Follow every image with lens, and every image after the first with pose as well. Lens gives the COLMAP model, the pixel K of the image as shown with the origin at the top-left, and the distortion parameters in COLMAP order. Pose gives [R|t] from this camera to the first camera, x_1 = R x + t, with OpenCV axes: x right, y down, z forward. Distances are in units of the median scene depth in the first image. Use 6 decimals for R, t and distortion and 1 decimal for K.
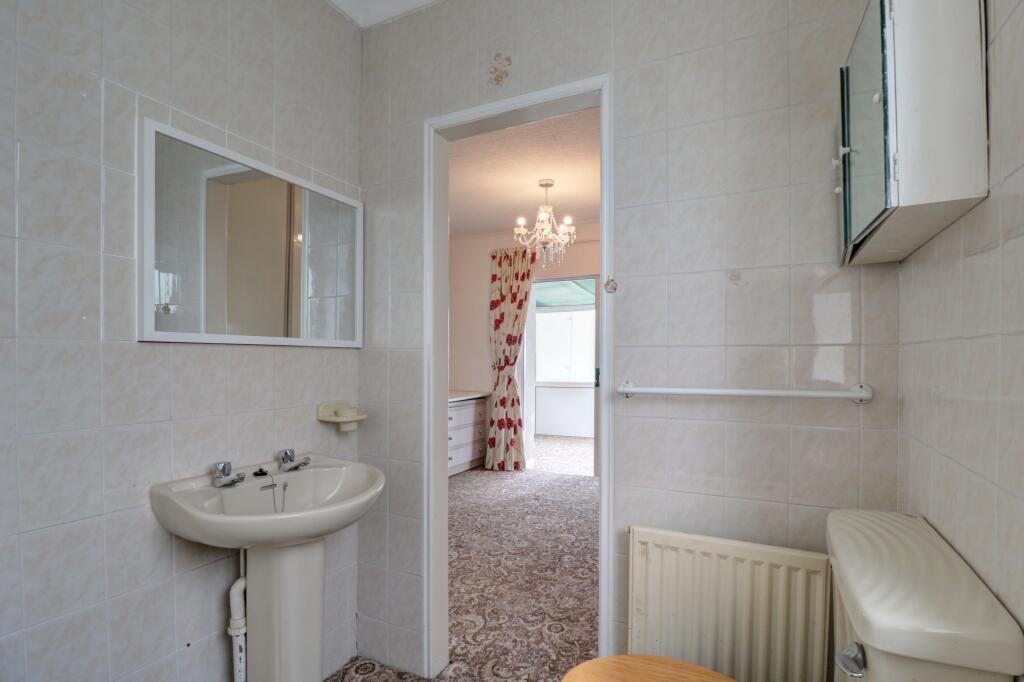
lens RADIAL K [[501.6, 0, 514.1], [0, 501.6, 359.7], [0, 0, 1]] dist [0.000156, 0.000045]
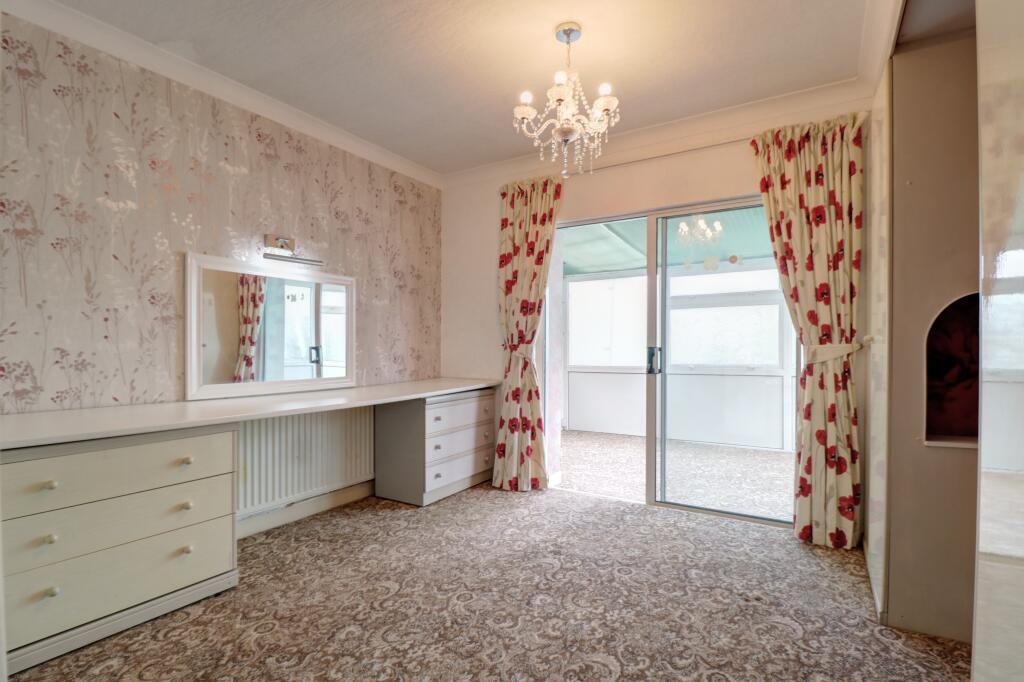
lens RADIAL K [[491.9, 0, 516.2], [0, 491.9, 346.8], [0, 0, 1]] dist [-0.000298, -0.013930]
pose [[0.996782, -0.003093, -0.080103, 0.034724], [0.003685, 0.999967, 0.007250, 0.011026], [0.080078, -0.007522, 0.996760, 0.299225]]
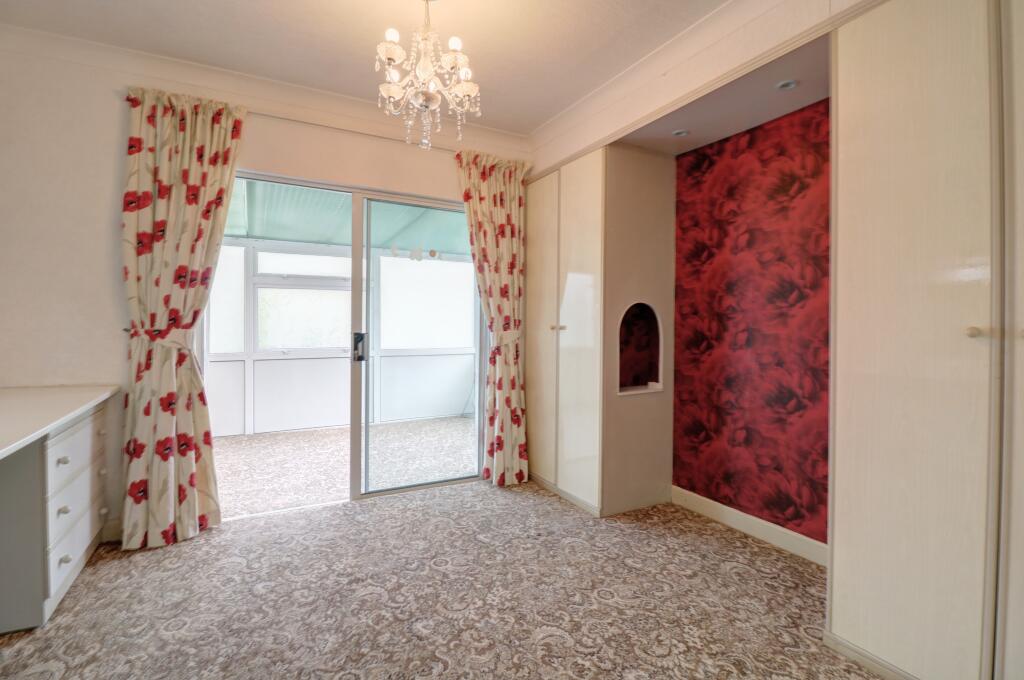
lens RADIAL K [[482.0, 0, 525.1], [0, 482.0, 327.9], [0, 0, 1]] dist [-0.013181, -0.001320]
pose [[0.552727, 0.000442, 0.833363, -0.218658], [-0.009047, 0.999944, 0.005471, 0.005464], [-0.833314, -0.010564, 0.552700, 0.451929]]
